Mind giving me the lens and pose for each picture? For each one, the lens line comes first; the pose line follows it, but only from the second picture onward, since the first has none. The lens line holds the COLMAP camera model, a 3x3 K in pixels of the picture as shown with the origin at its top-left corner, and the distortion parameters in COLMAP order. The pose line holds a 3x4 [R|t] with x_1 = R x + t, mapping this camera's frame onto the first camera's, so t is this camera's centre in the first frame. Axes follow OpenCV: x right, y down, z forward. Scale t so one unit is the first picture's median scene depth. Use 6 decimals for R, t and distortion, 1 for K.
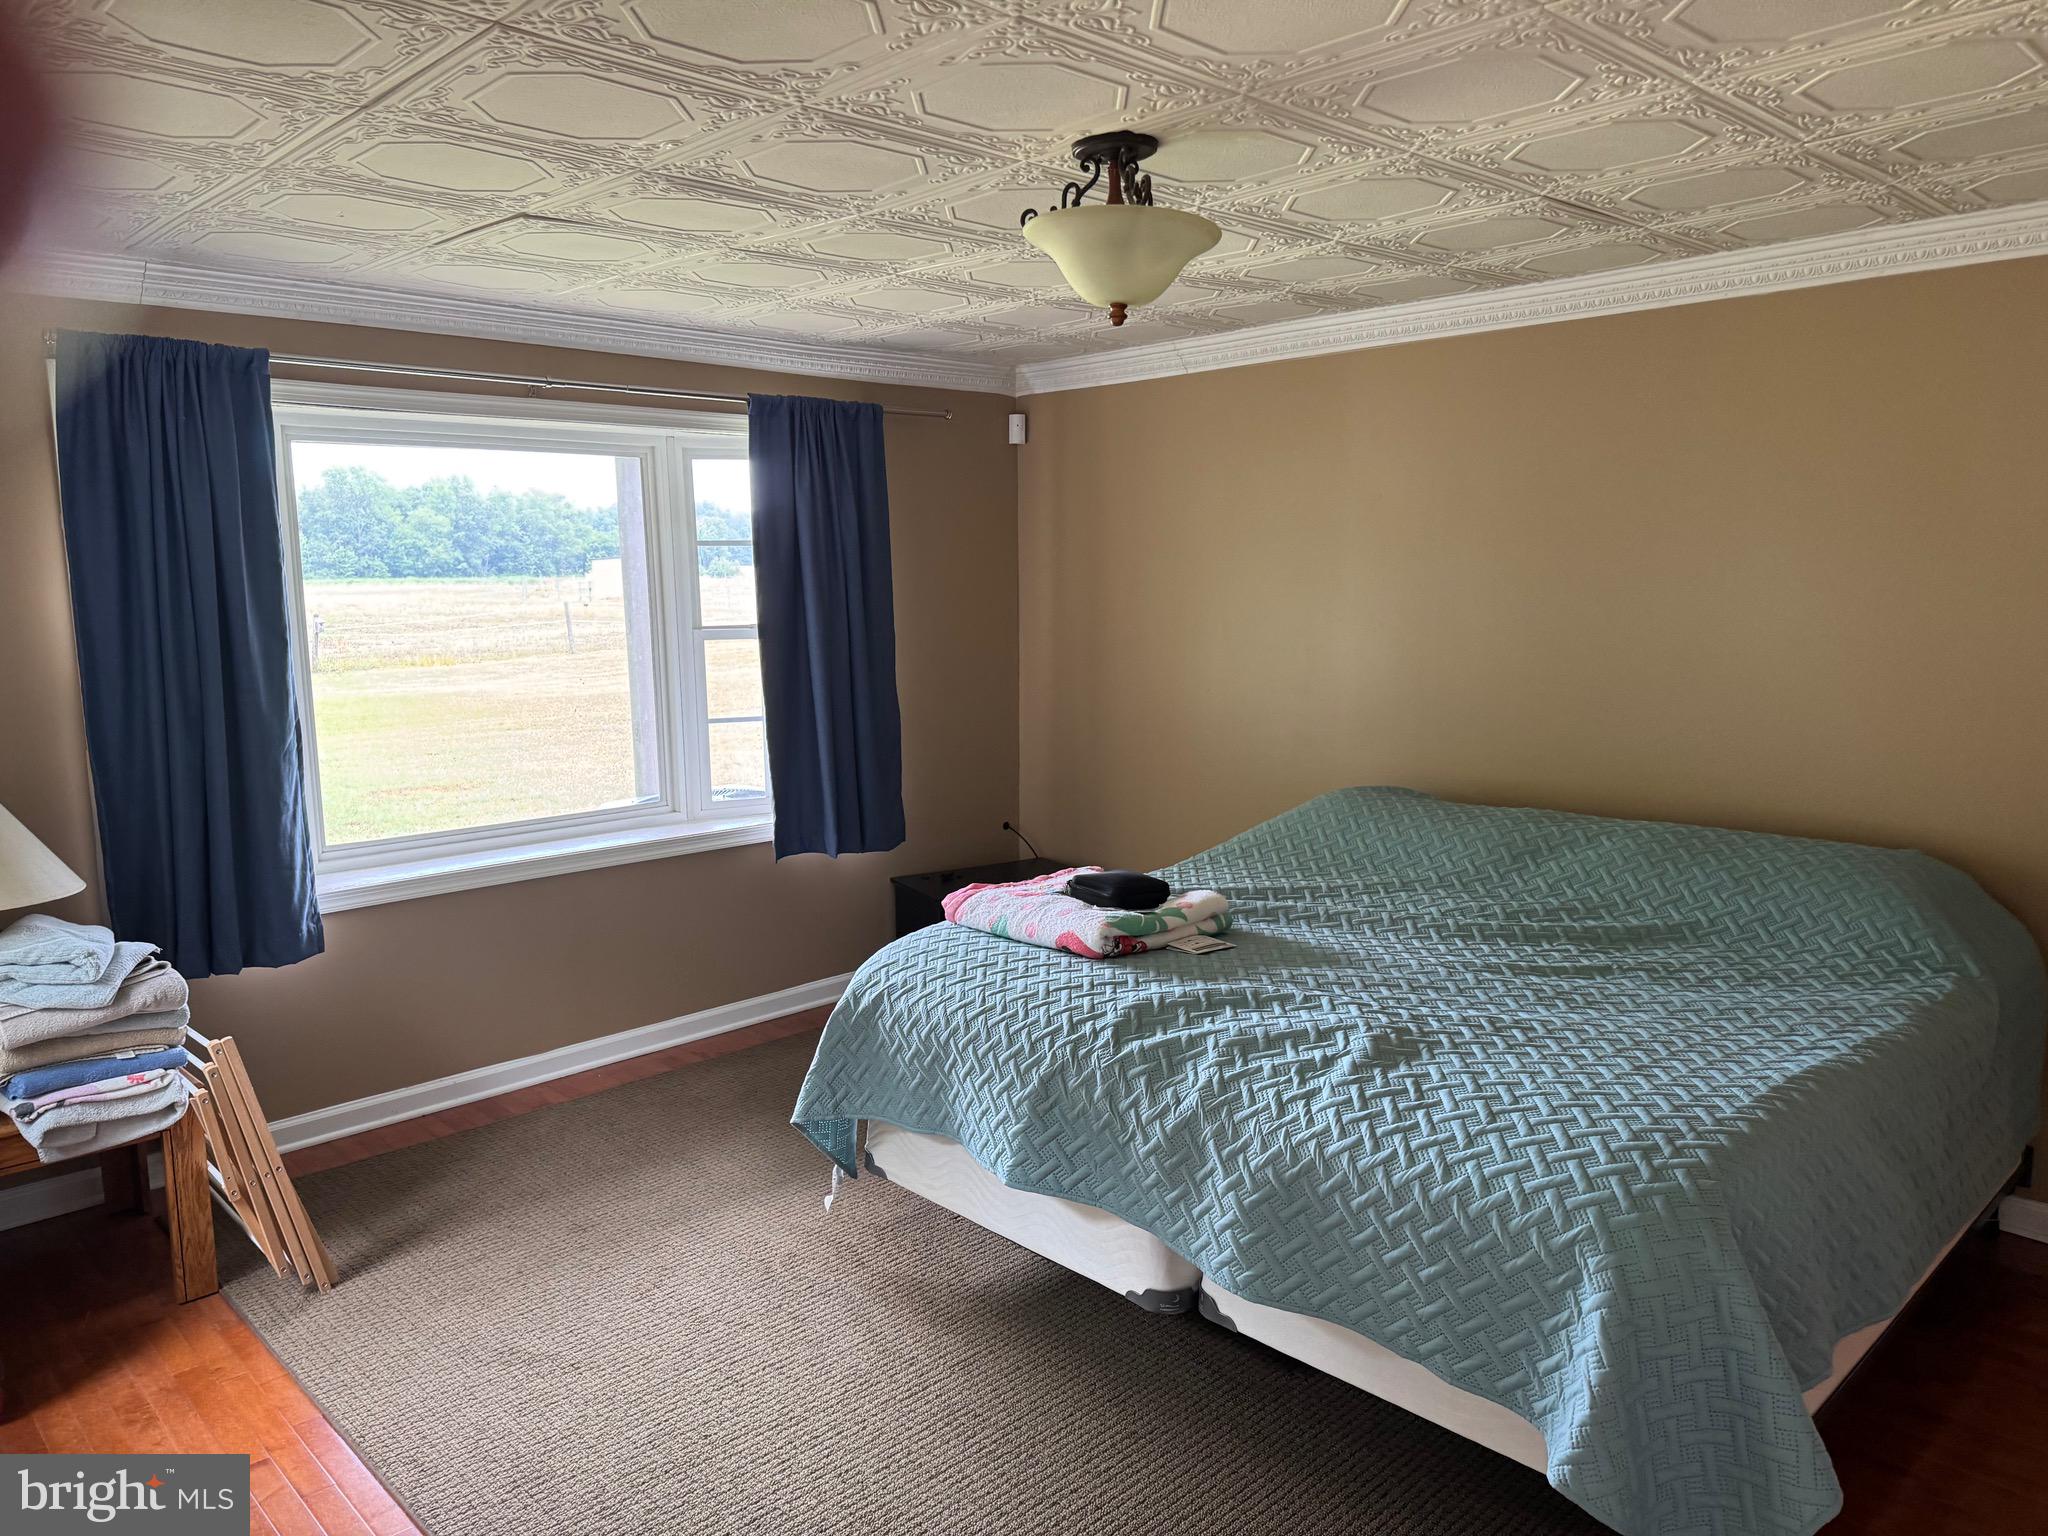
lens RADIAL K [[1422.6, 0, 1020.5], [0, 1422.6, 781.0], [0, 0, 1]] dist [0.066283, -0.057789]
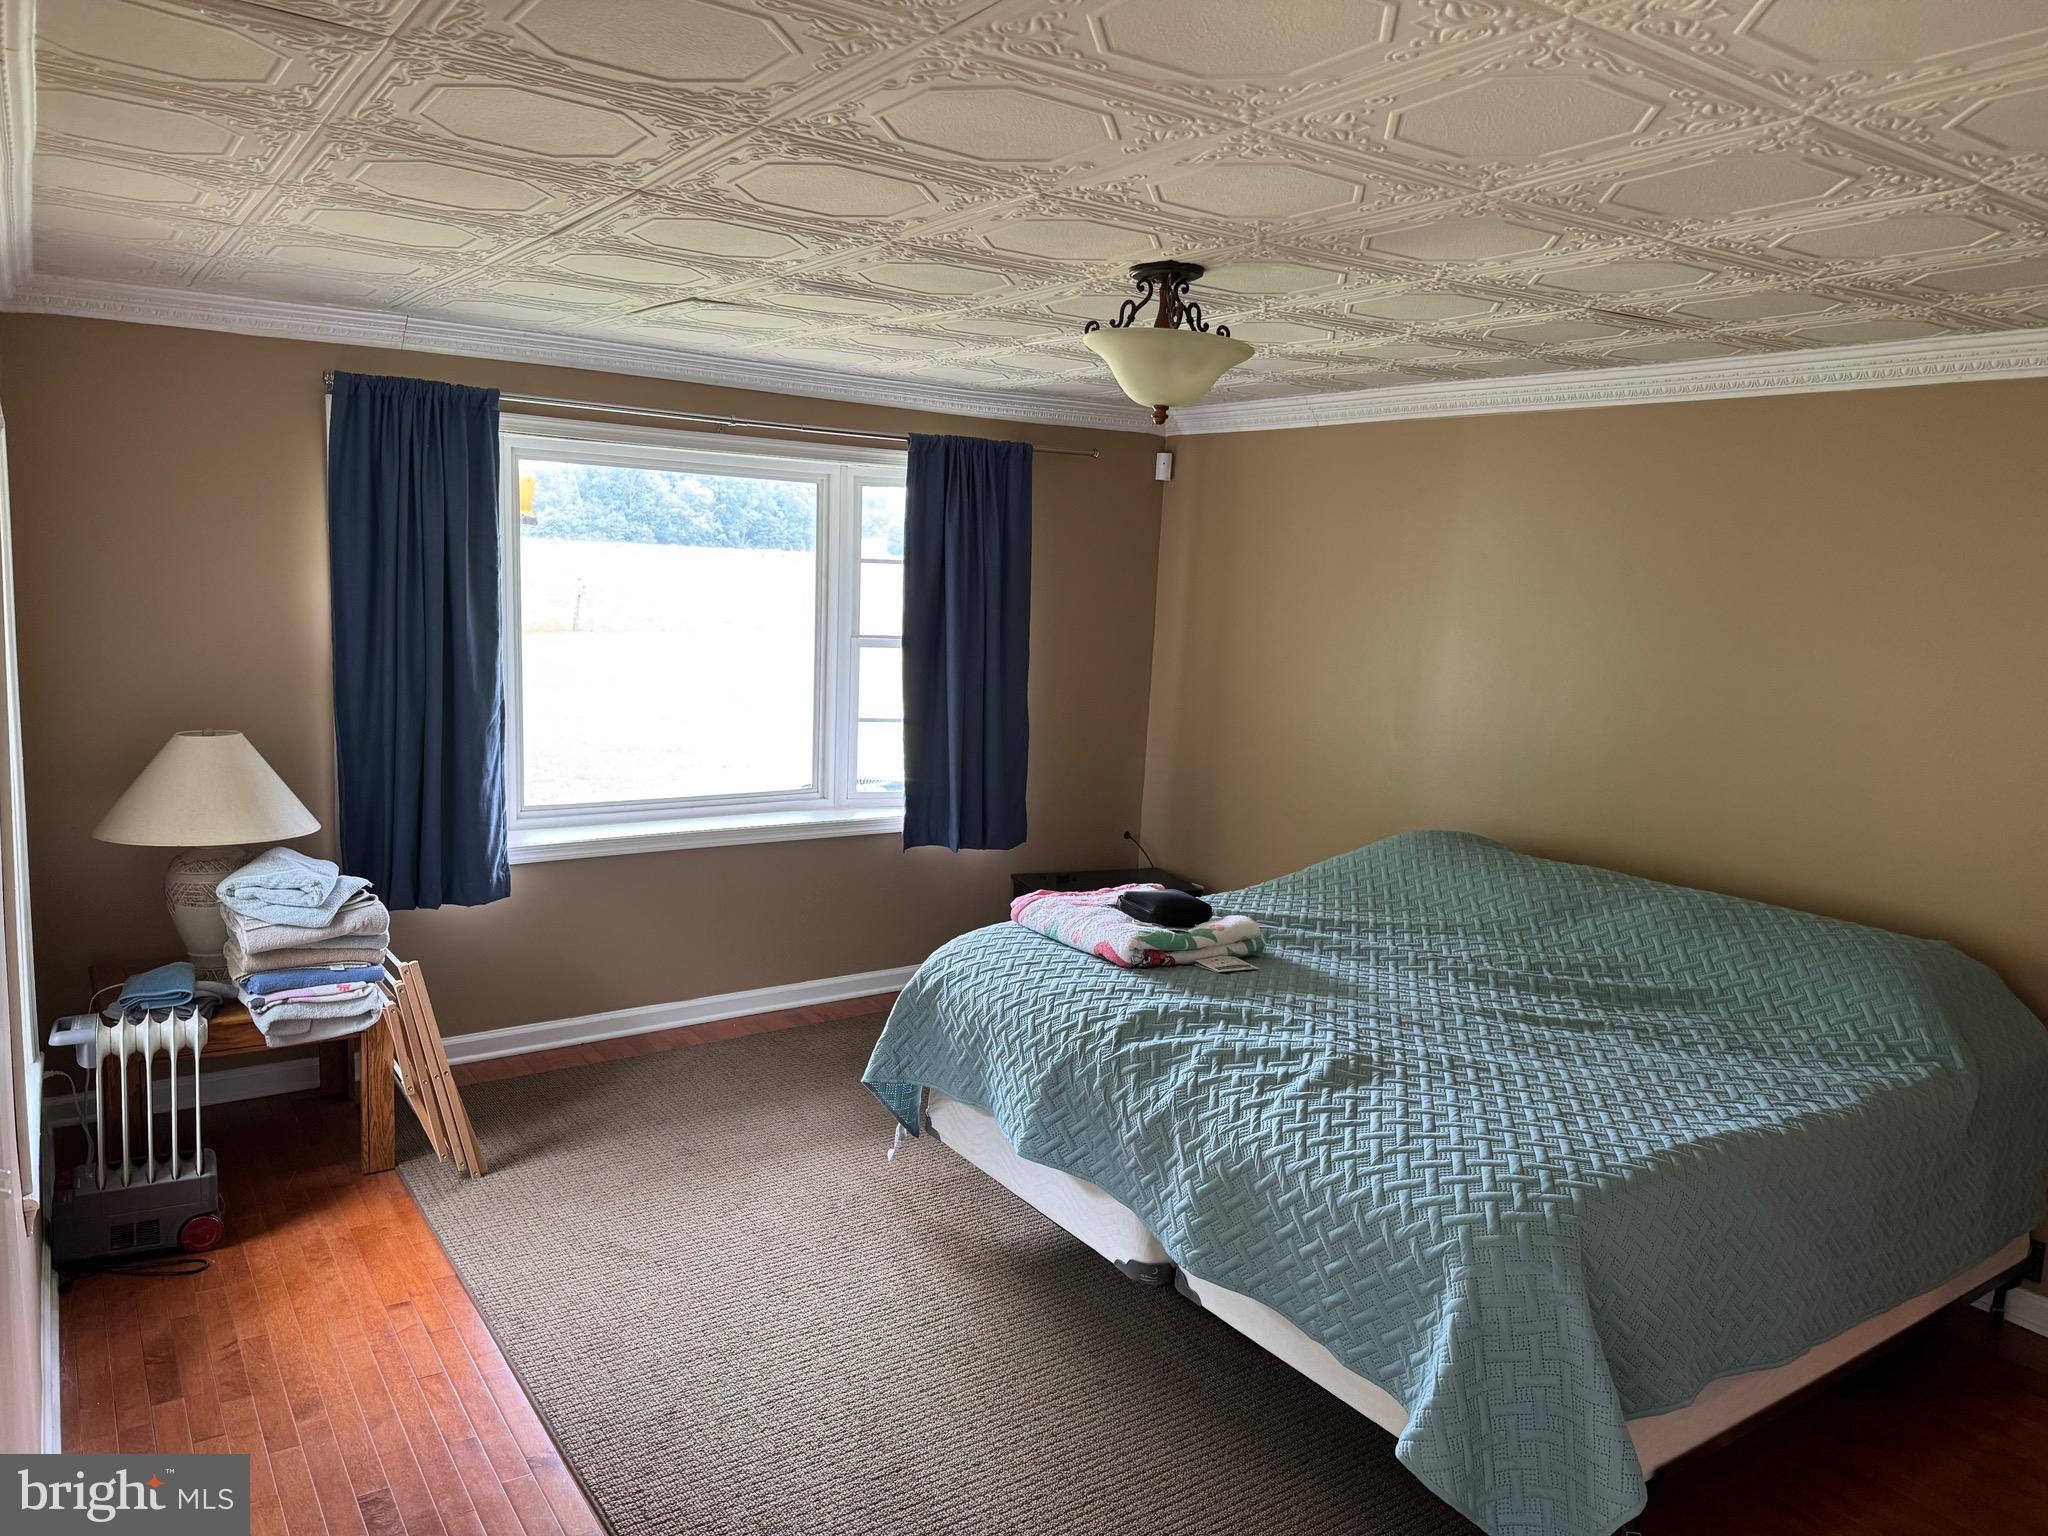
lens RADIAL K [[1421.3, 0, 1026.3], [0, 1421.3, 776.6], [0, 0, 1]] dist [0.102963, -0.120569]
pose [[0.985517, 0.079359, -0.149862, 0.137512], [-0.078774, 0.996844, 0.009846, -0.032486], [0.150171, 0.002102, 0.988658, -0.137171]]
